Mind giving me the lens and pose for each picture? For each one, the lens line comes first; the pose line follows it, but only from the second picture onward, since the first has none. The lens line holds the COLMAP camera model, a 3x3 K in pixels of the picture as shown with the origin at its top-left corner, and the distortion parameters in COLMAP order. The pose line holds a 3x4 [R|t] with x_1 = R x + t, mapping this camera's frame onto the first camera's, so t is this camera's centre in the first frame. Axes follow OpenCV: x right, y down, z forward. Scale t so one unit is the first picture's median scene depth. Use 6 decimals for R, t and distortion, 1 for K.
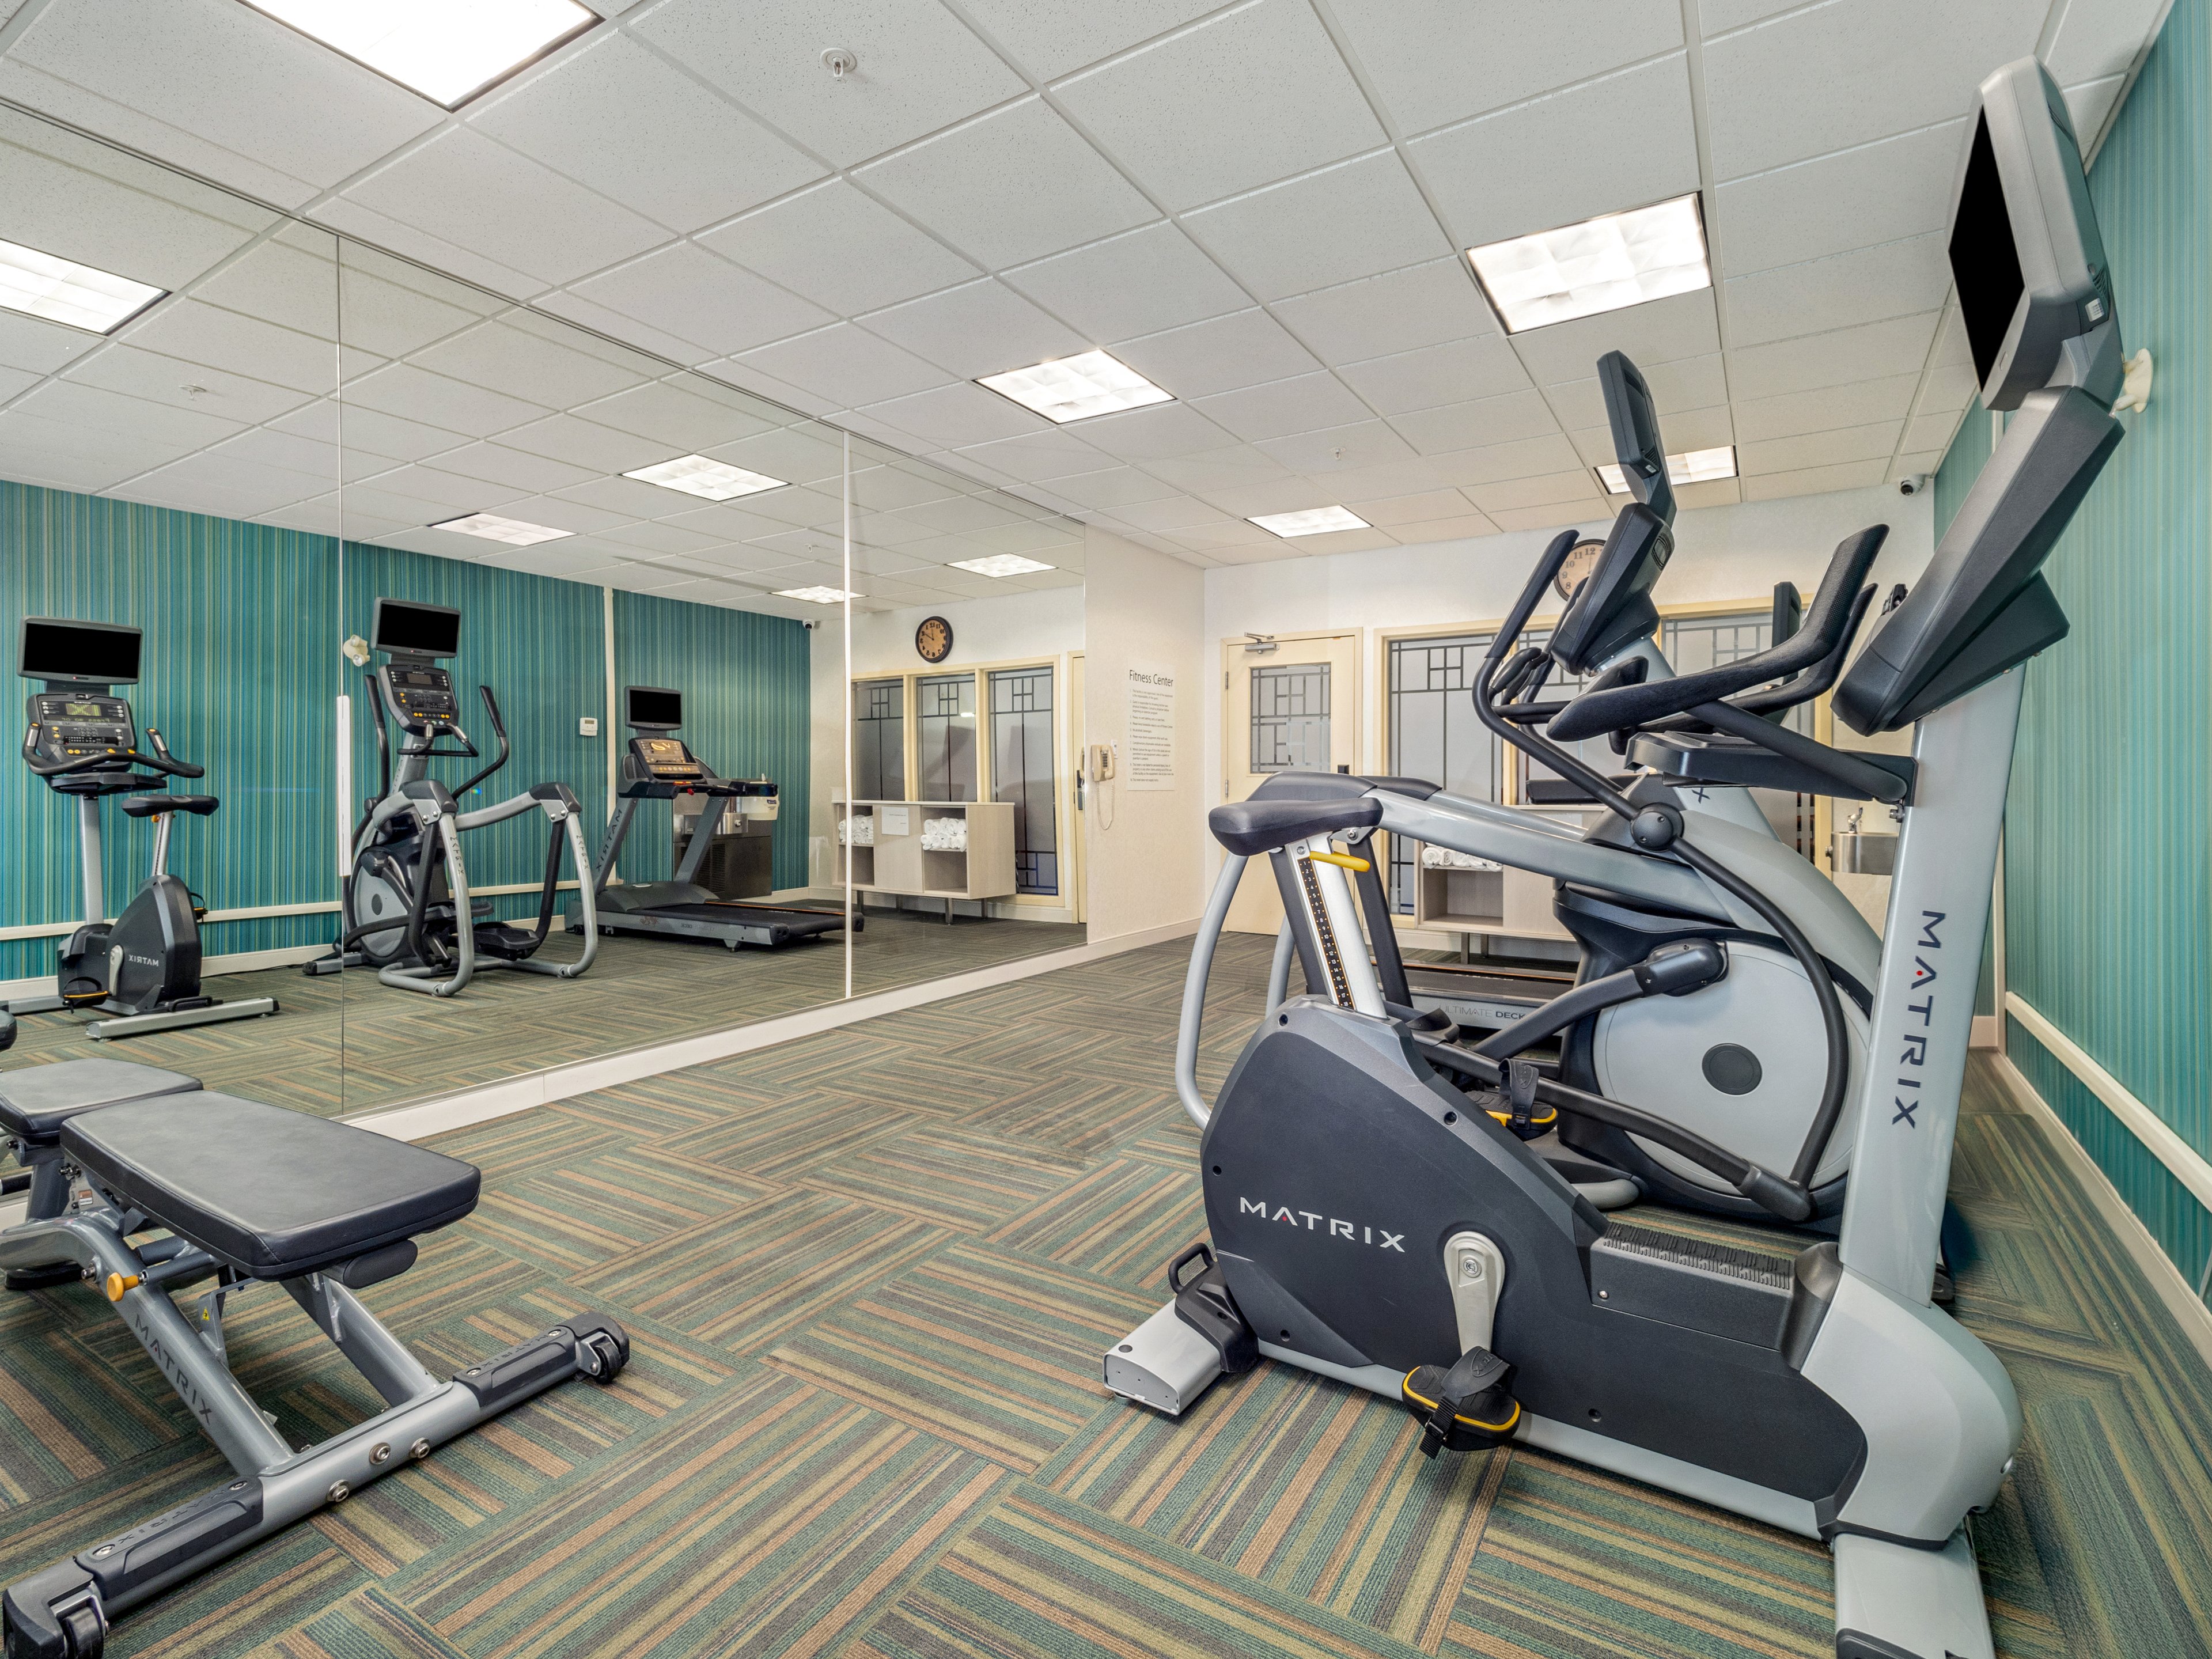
lens RADIAL K [[1054.0, 0, 1114.5], [0, 1054.0, 790.8], [0, 0, 1]] dist [0.039496, -0.021366]
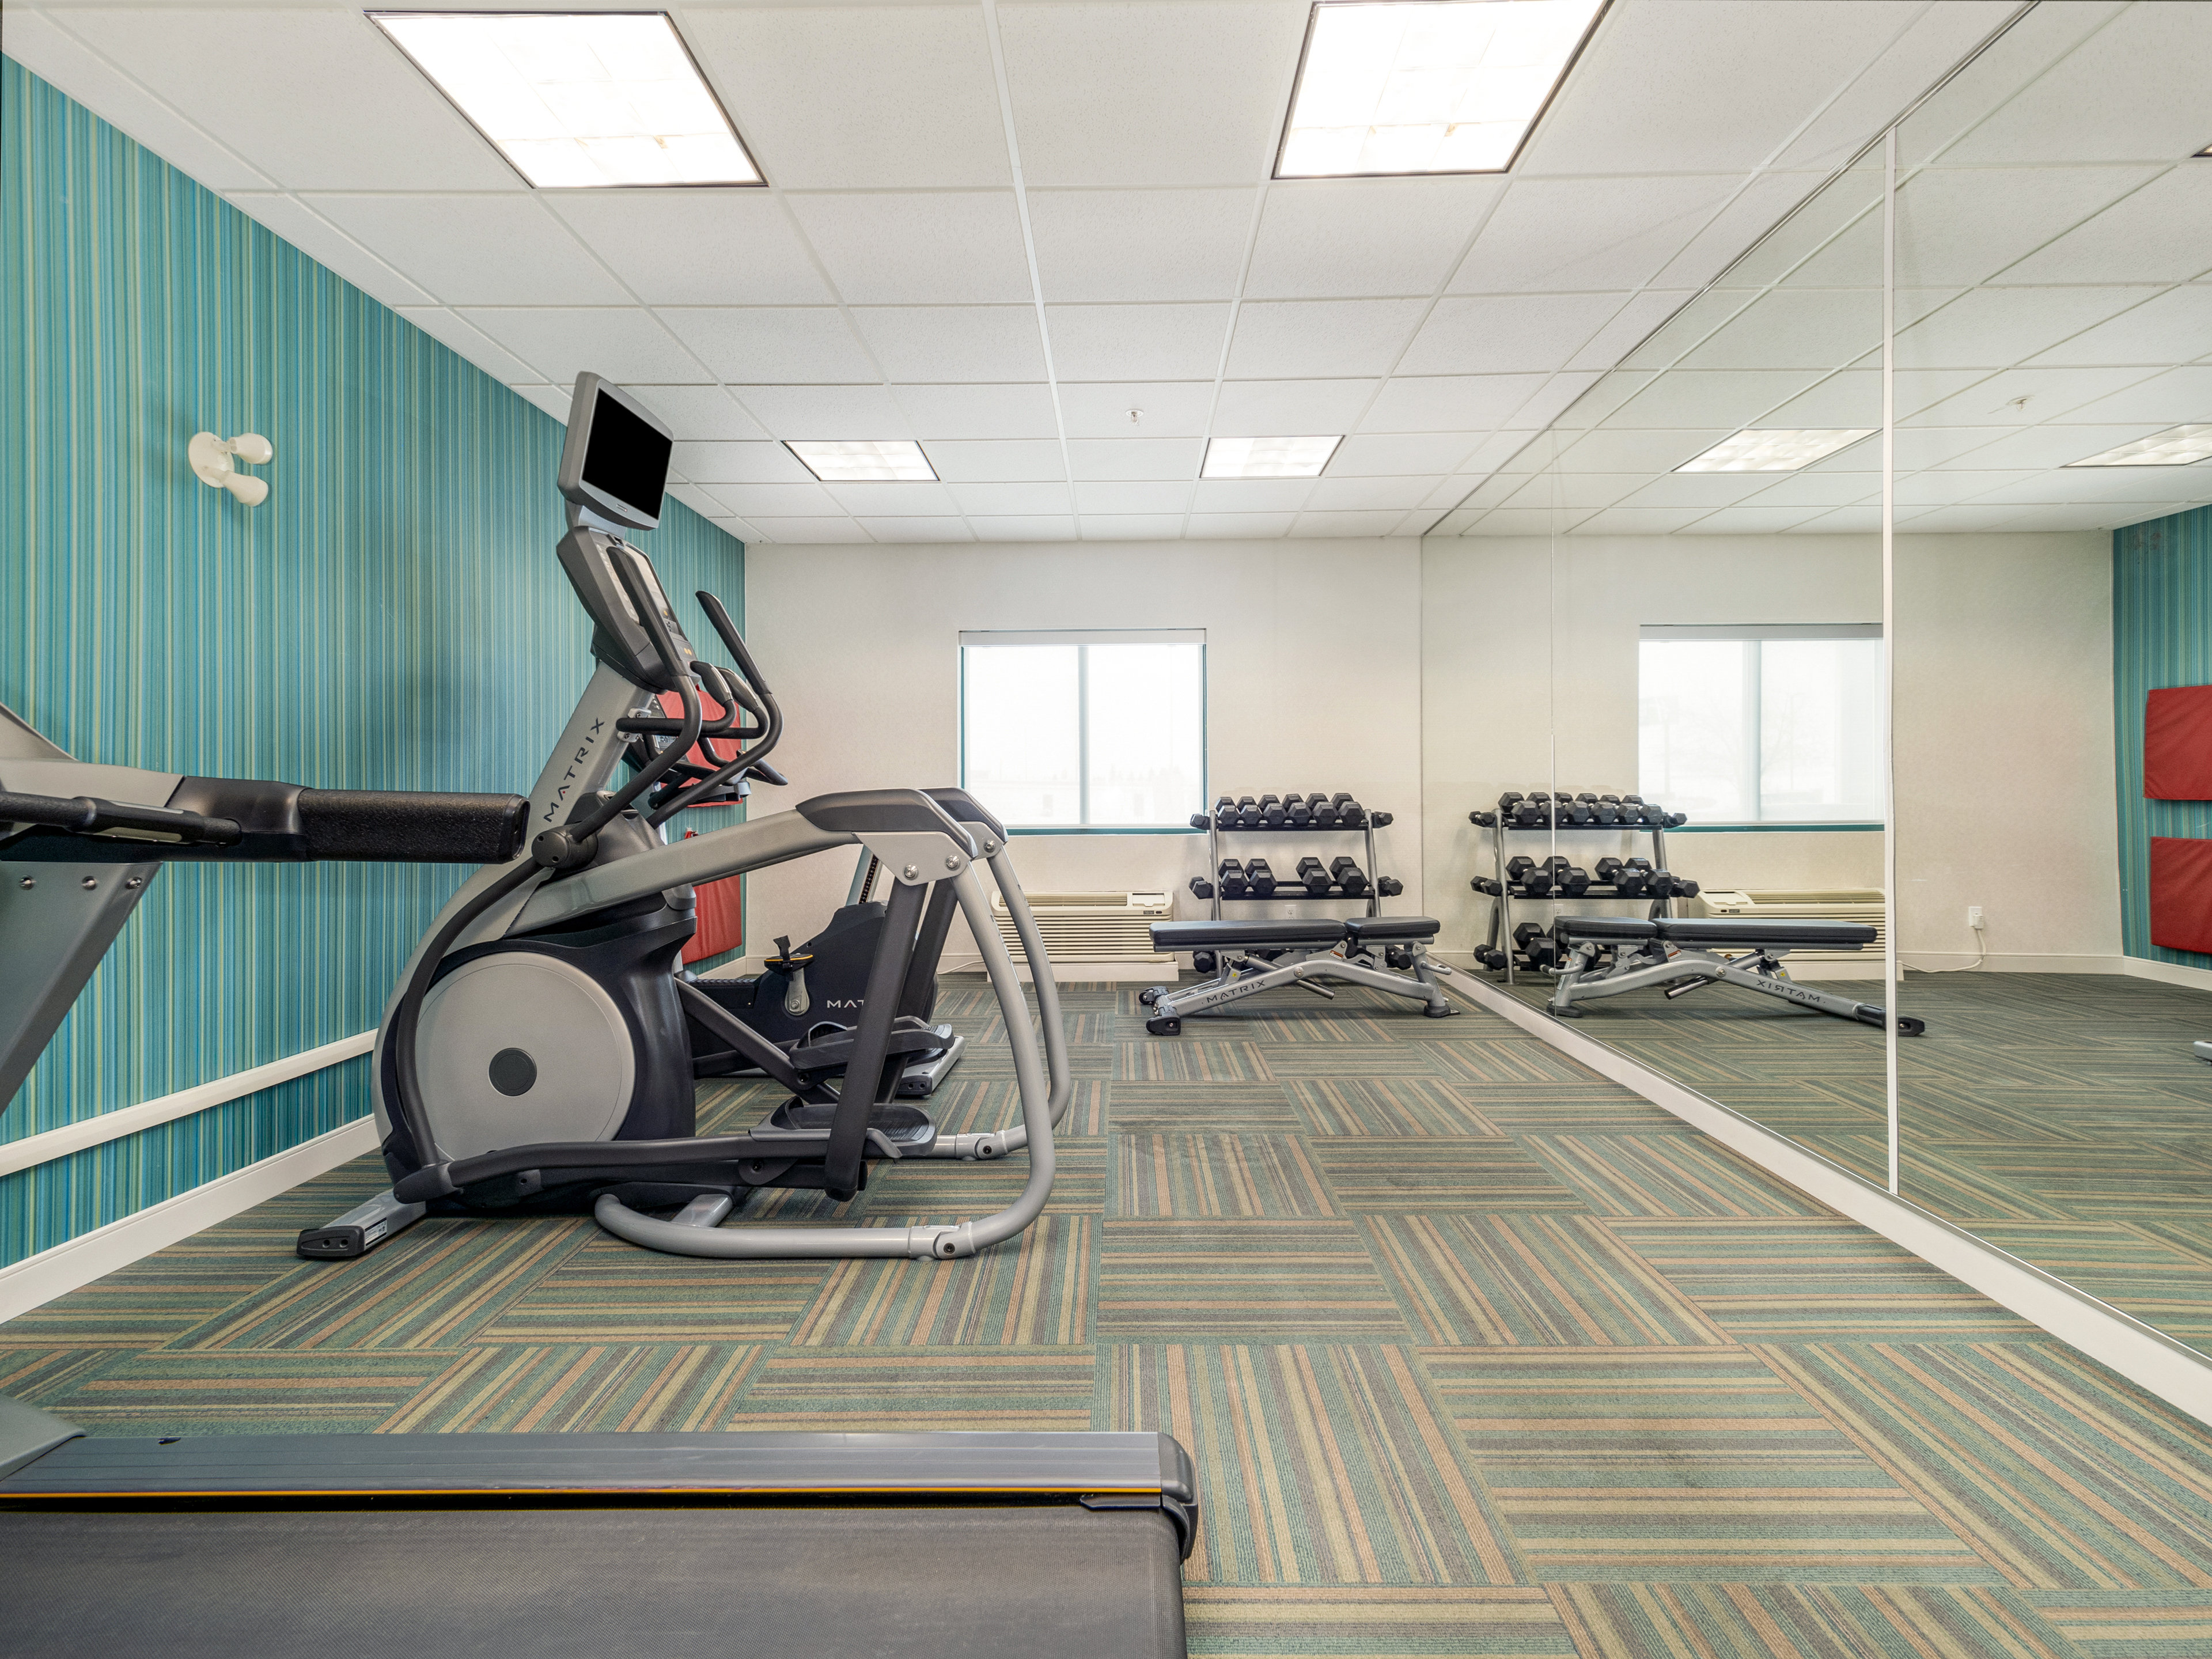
lens RADIAL K [[1054.0, 0, 1114.5], [0, 1054.0, 790.8], [0, 0, 1]] dist [0.039496, -0.021366]
pose [[-0.855221, 0.009274, -0.518181, 0.558478], [0.010518, 0.999945, 0.000536, -0.010404], [0.518157, -0.004992, -0.855271, 1.961066]]
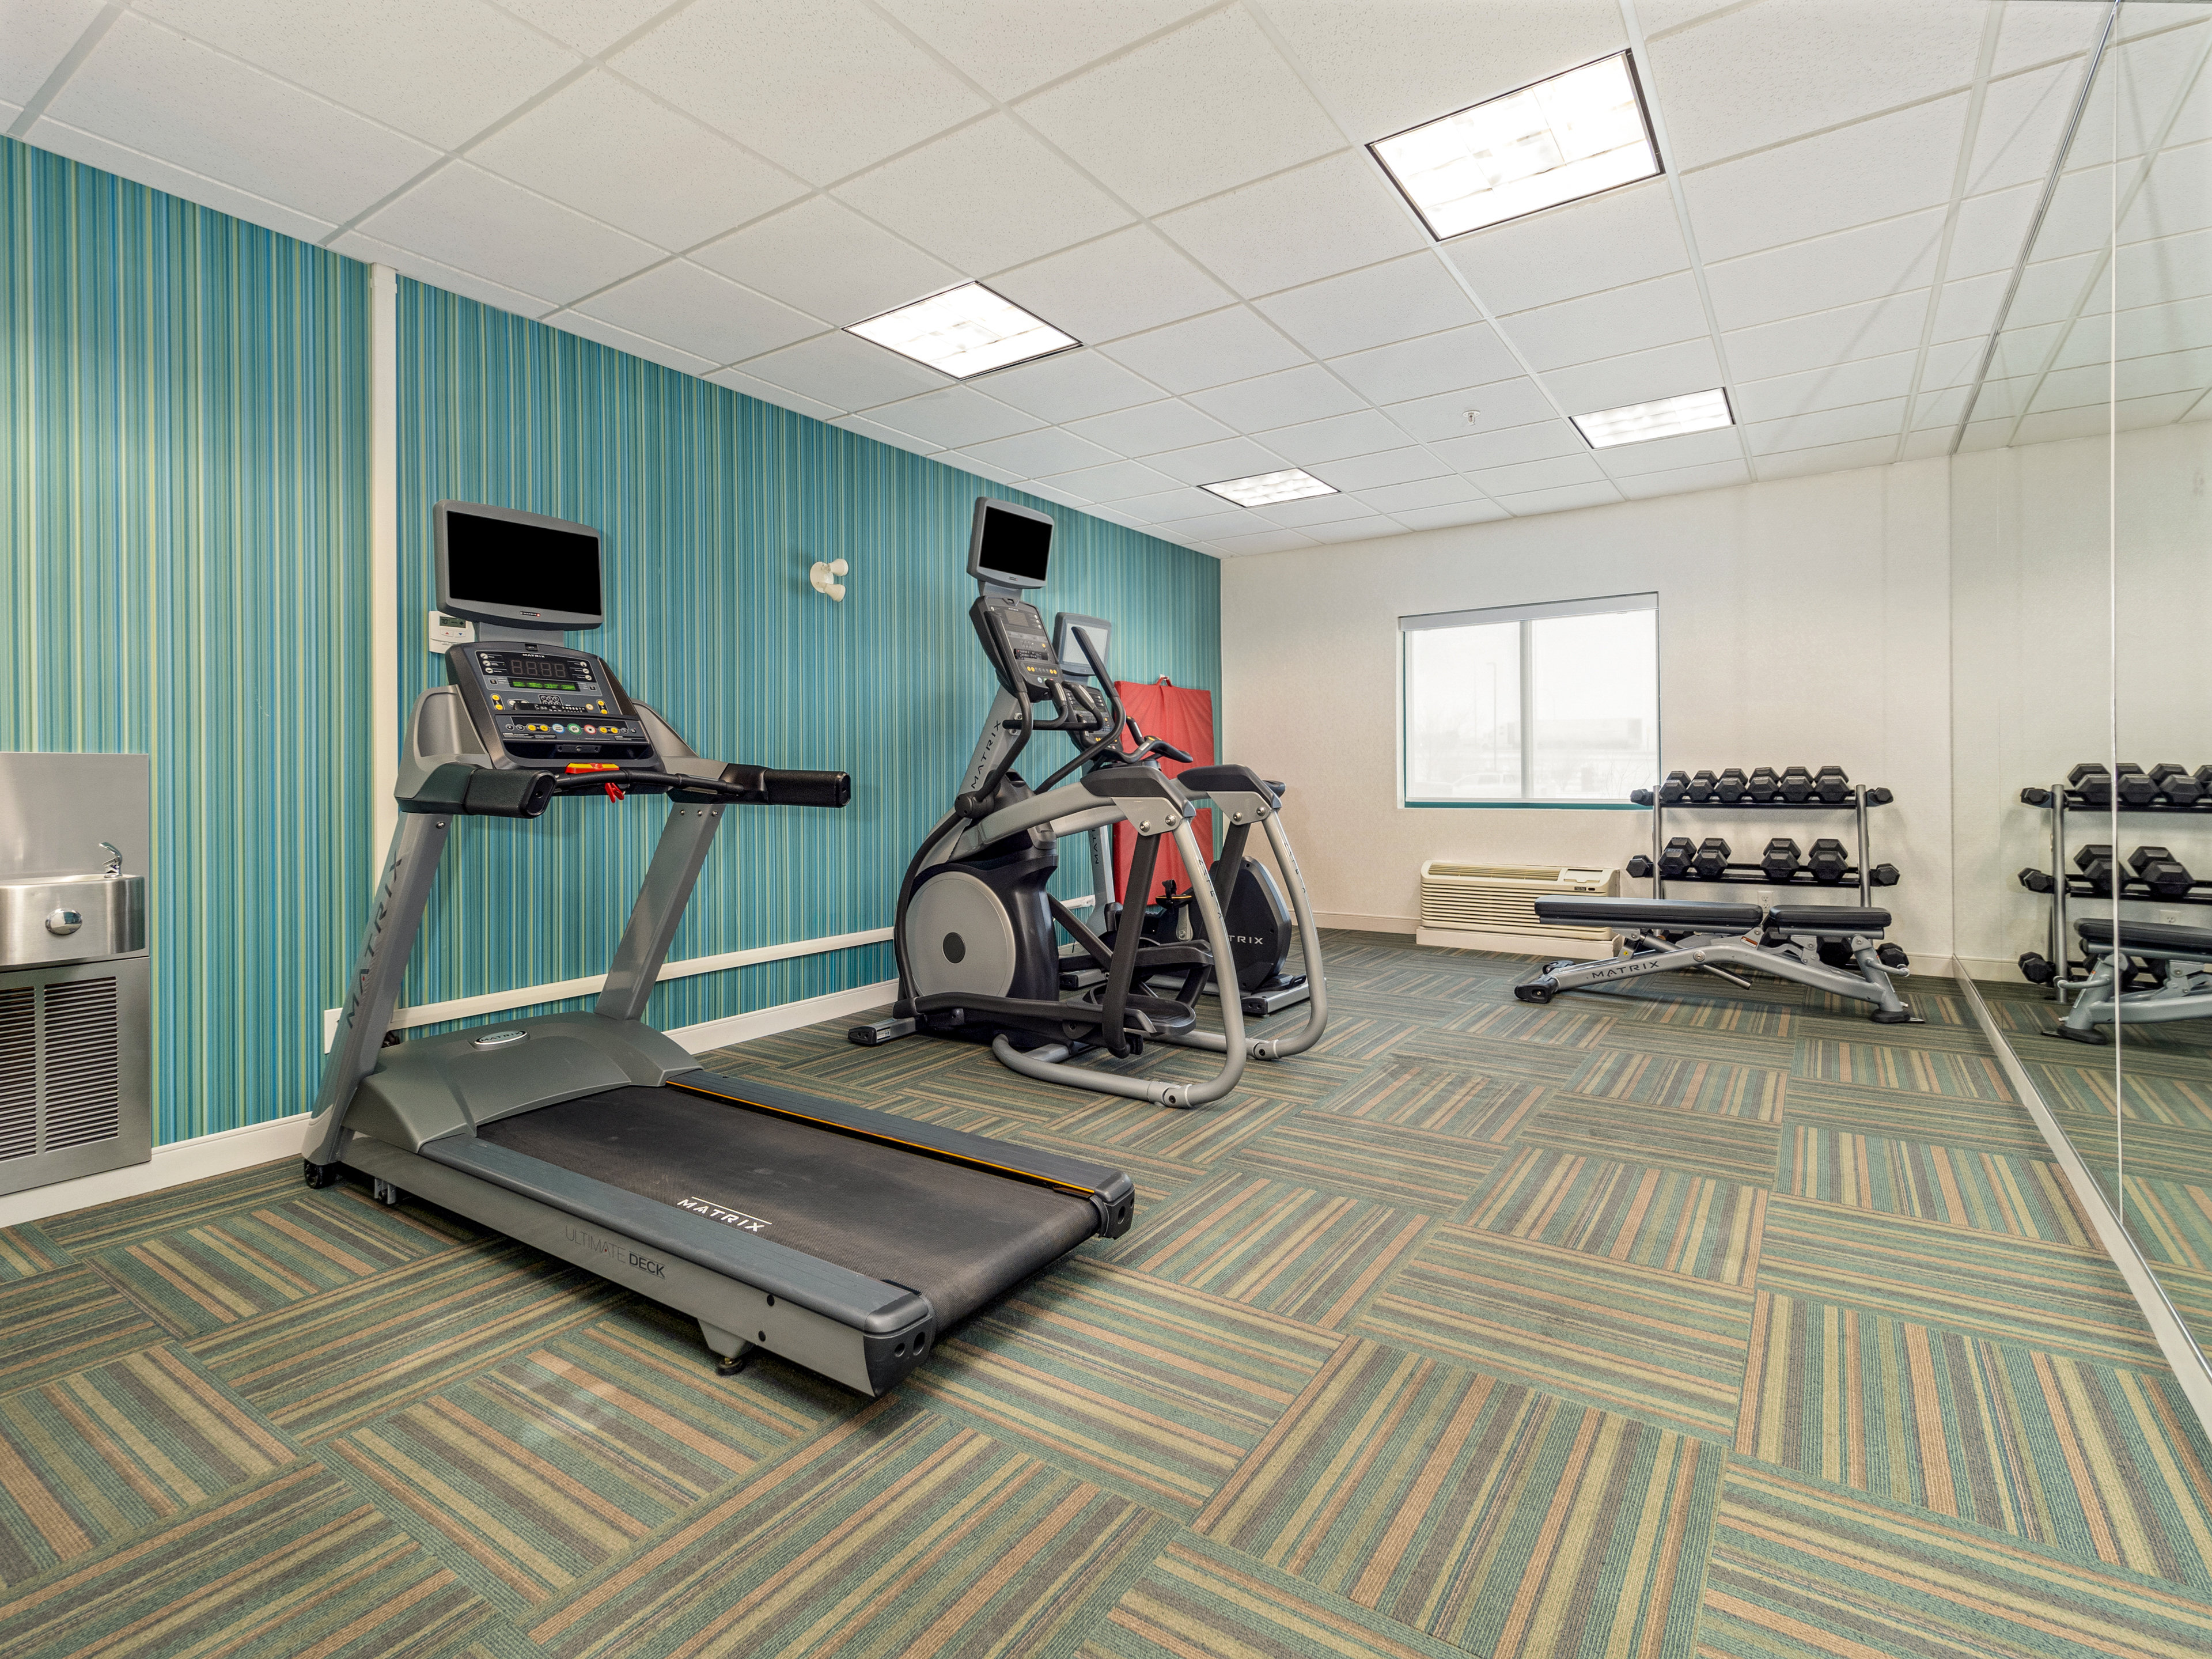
lens RADIAL K [[1062.0, 0, 1101.1], [0, 1062.0, 777.0], [0, 0, 1]] dist [0.037269, -0.015039]
pose [[-0.998986, 0.014534, 0.042617, 0.271383], [0.014698, 0.999886, 0.003556, -0.006929], [-0.042560, 0.004179, -0.999085, 2.324643]]
